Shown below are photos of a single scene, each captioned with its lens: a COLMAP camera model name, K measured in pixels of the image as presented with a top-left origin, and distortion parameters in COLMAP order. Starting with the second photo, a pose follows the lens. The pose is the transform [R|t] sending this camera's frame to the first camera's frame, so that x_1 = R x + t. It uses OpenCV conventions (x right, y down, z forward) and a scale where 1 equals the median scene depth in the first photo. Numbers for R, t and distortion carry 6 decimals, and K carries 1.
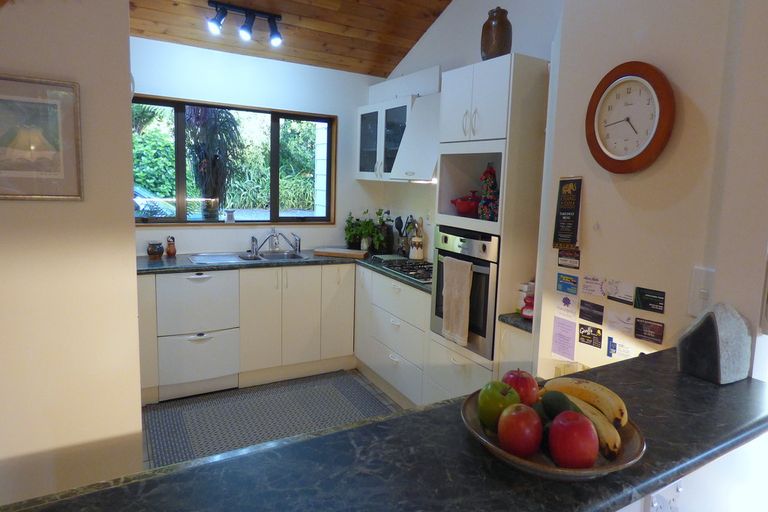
lens RADIAL K [[488.1, 0, 385.3], [0, 488.1, 229.5], [0, 0, 1]] dist [-0.004934, -0.000371]
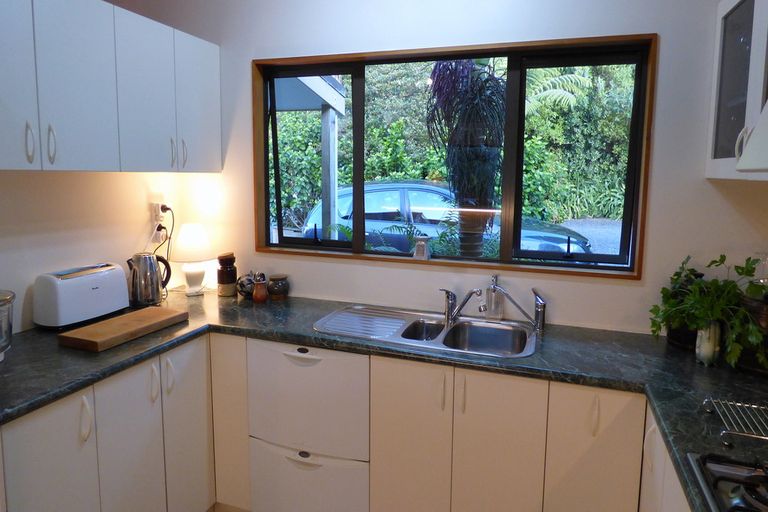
lens RADIAL K [[488.1, 0, 385.3], [0, 488.1, 229.5], [0, 0, 1]] dist [-0.004934, -0.000371]
pose [[0.659951, 0.056288, -0.749197, 0.079632], [-0.064246, 0.997765, 0.018371, -0.052715], [0.748556, 0.036009, 0.662093, 0.557130]]
